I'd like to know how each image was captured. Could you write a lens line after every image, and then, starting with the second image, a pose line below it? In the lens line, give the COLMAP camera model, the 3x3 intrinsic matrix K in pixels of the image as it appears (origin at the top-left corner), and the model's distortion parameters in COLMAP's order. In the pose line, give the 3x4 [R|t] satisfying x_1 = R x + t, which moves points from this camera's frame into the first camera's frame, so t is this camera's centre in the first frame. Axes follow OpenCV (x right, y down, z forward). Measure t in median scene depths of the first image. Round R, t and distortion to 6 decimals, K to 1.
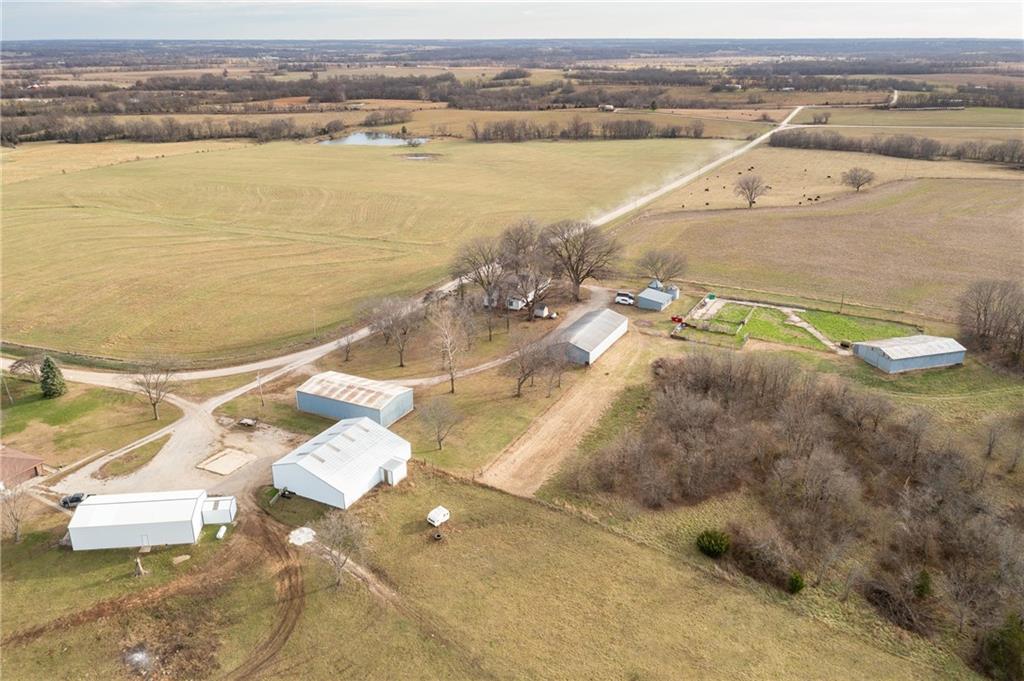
lens RADIAL K [[796.3, 0, 512.0], [0, 796.3, 340.5], [0, 0, 1]] dist [-0.002537, 0.010595]
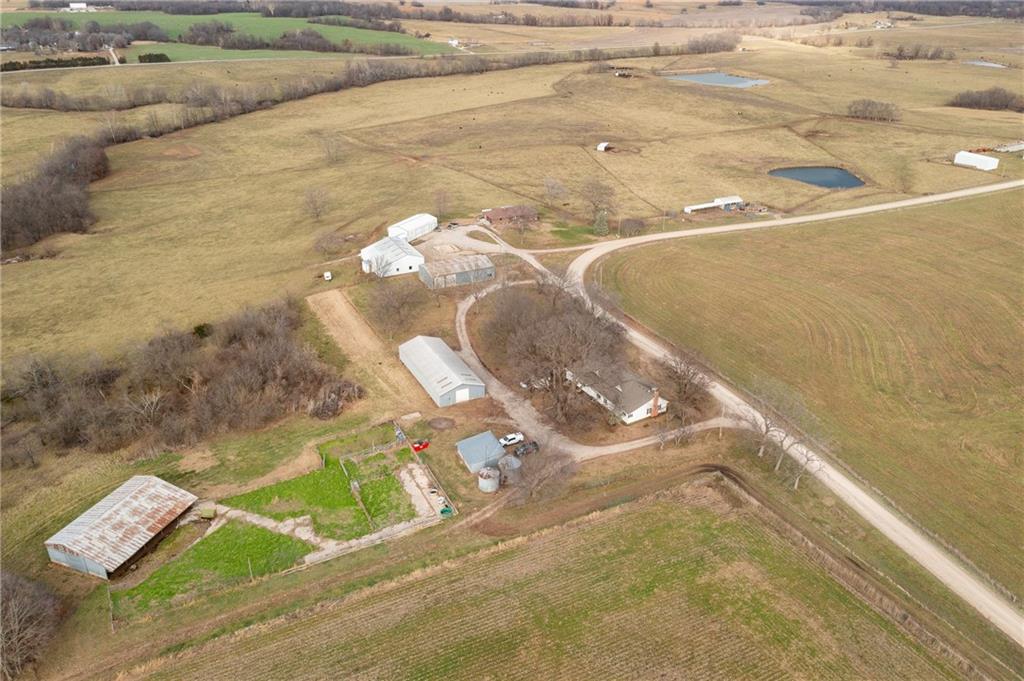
lens RADIAL K [[804.1, 0, 512.0], [0, 804.1, 340.5], [0, 0, 1]] dist [-0.001744, 0.009010]
pose [[-0.599543, 0.348634, -0.720418, 0.821428], [-0.288090, 0.745791, 0.600666, -0.718714], [0.746694, 0.567670, -0.346695, 1.547404]]
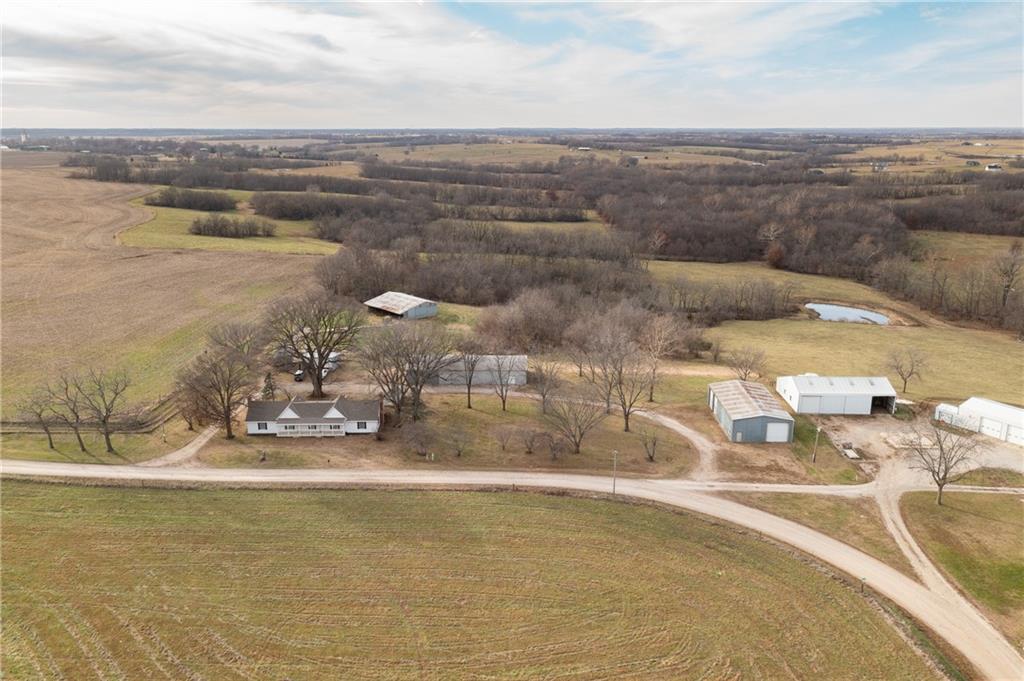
lens RADIAL K [[796.3, 0, 512.0], [0, 796.3, 340.5], [0, 0, 1]] dist [-0.002537, 0.010595]
pose [[-0.417237, -0.232648, 0.878515, -0.822639], [0.322008, 0.866117, 0.382298, -0.417489], [-0.849838, 0.442398, -0.286461, 1.352600]]
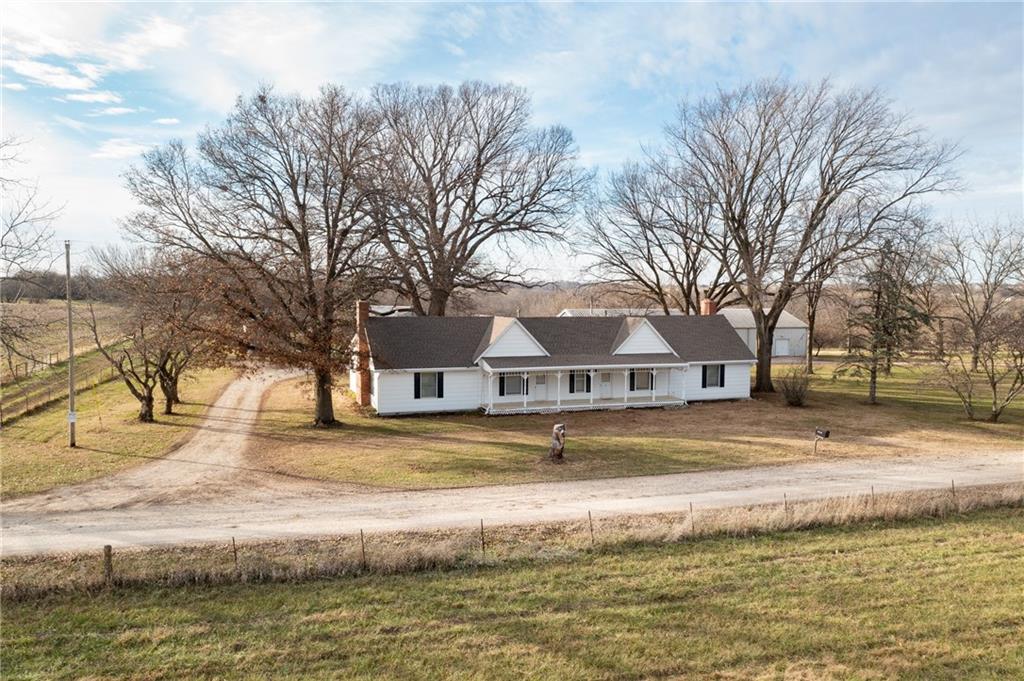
lens RADIAL K [[803.2, 0, 512.0], [0, 803.2, 340.5], [0, 0, 1]] dist [-0.011111, -0.000336]
pose [[-0.672900, -0.050631, 0.737999, -0.202187], [0.258353, 0.918747, 0.298594, -0.185995], [-0.693152, 0.391588, -0.605144, 1.504444]]
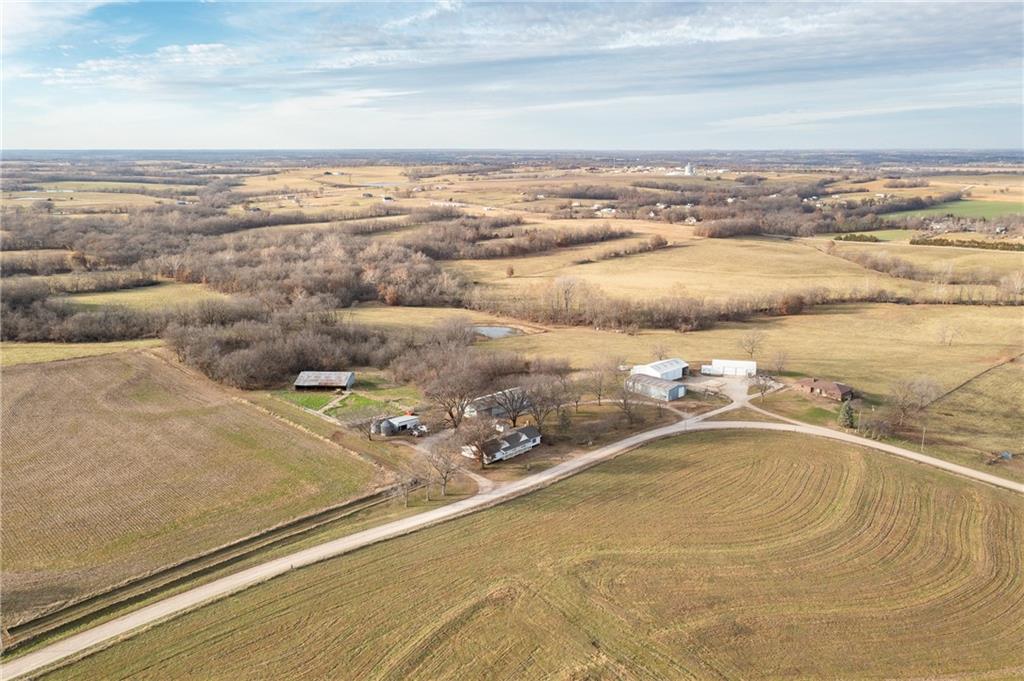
lens RADIAL K [[803.0, 0, 512.0], [0, 803.0, 340.5], [0, 0, 1]] dist [-0.004213, 0.011793]
pose [[-0.937278, -0.077382, 0.339886, -0.473975], [0.126961, 0.832293, 0.539600, -0.994735], [-0.324640, 0.548908, -0.770266, 2.301986]]
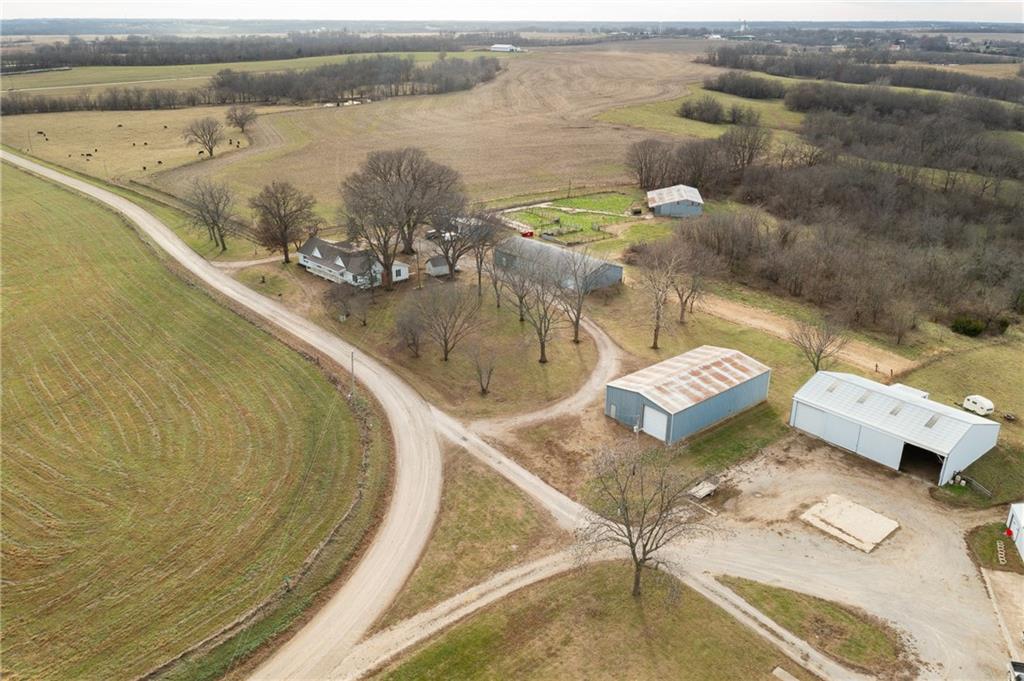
lens RADIAL K [[796.3, 0, 512.0], [0, 796.3, 340.5], [0, 0, 1]] dist [-0.002537, 0.010595]
pose [[0.396961, -0.340370, 0.852391, -0.735267], [0.320323, 0.921679, 0.218862, -0.142824], [-0.860125, 0.186161, 0.474899, 0.737999]]
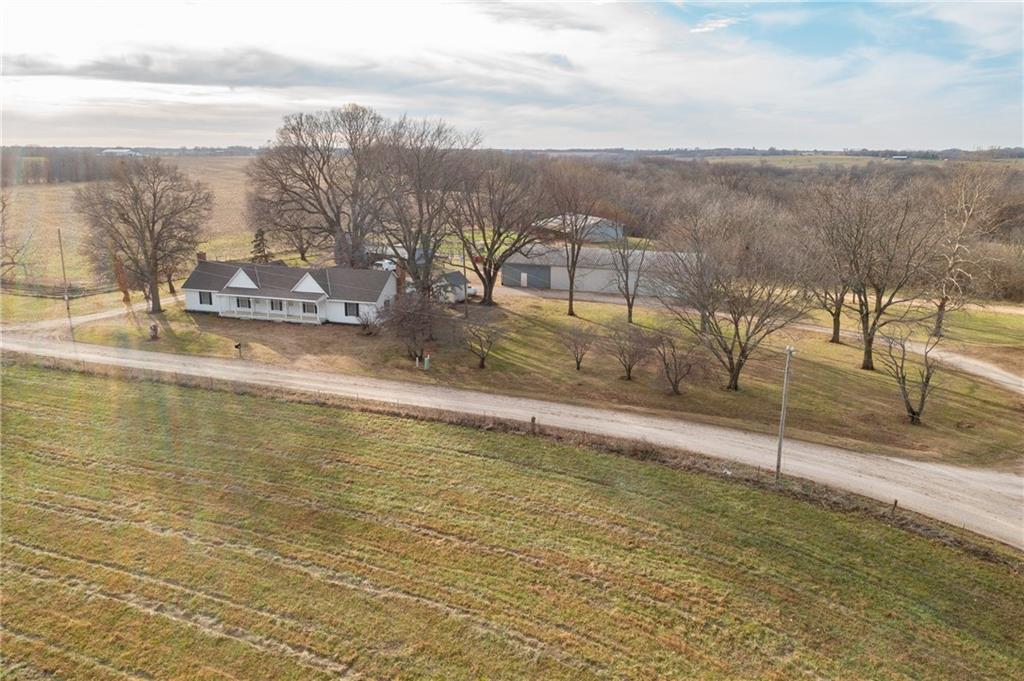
lens RADIAL K [[803.2, 0, 512.0], [0, 803.2, 340.5], [0, 0, 1]] dist [-0.011111, -0.000336]
pose [[-0.071391, -0.230009, 0.970566, -0.509126], [0.350630, 0.905160, 0.240300, -0.134082], [-0.933789, 0.357465, 0.016028, 1.196648]]
